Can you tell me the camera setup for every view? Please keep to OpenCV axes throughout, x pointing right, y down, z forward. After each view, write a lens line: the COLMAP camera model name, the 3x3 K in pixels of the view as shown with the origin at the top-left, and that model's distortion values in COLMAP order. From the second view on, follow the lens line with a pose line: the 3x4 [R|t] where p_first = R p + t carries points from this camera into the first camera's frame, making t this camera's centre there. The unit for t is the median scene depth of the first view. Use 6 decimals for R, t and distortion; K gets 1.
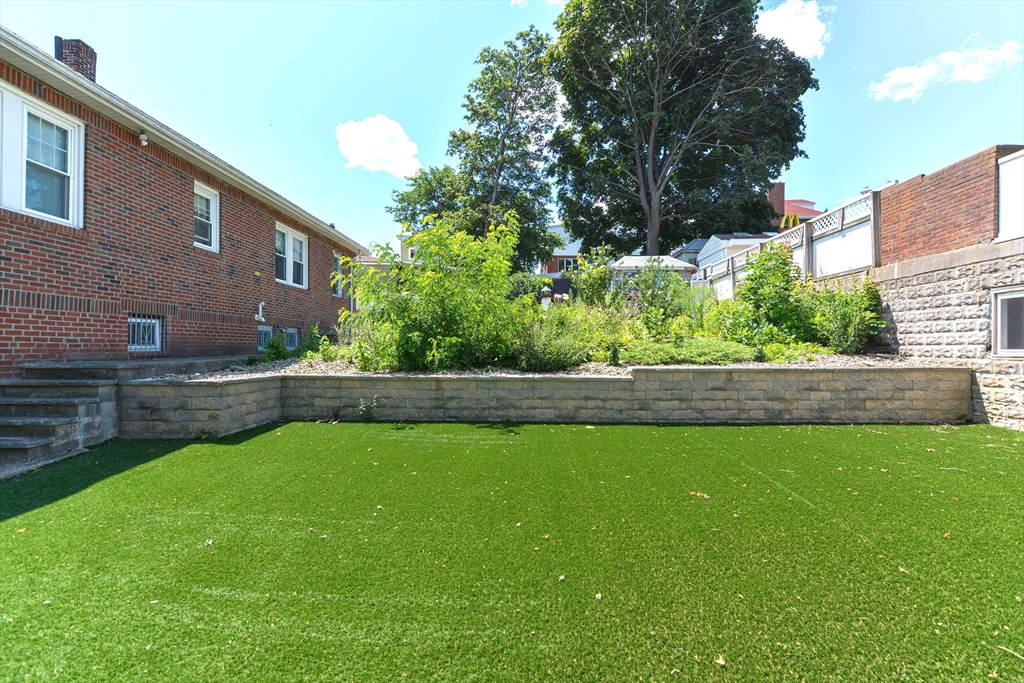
lens RADIAL K [[505.4, 0, 518.8], [0, 505.4, 346.3], [0, 0, 1]] dist [0.004396, 0.000467]
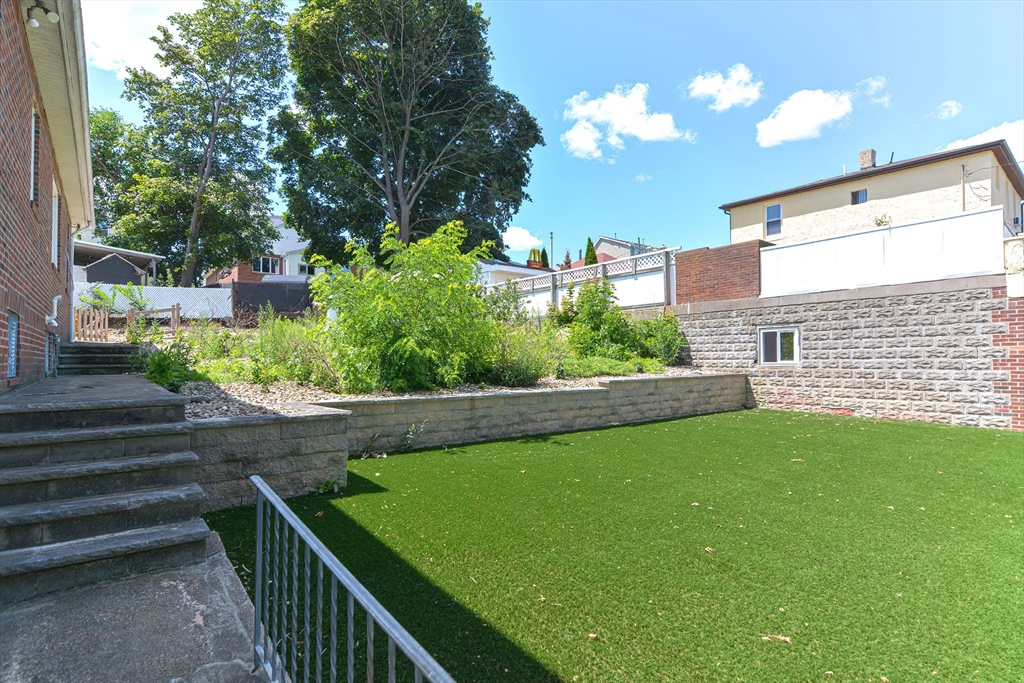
lens RADIAL K [[535.7, 0, 529.2], [0, 535.7, 343.7], [0, 0, 1]] dist [0.021297, -0.009806]
pose [[0.756342, 0.013791, 0.654031, -0.724493], [0.005140, 0.999622, -0.027021, -0.009807], [-0.654157, 0.023799, 0.755985, 0.156110]]
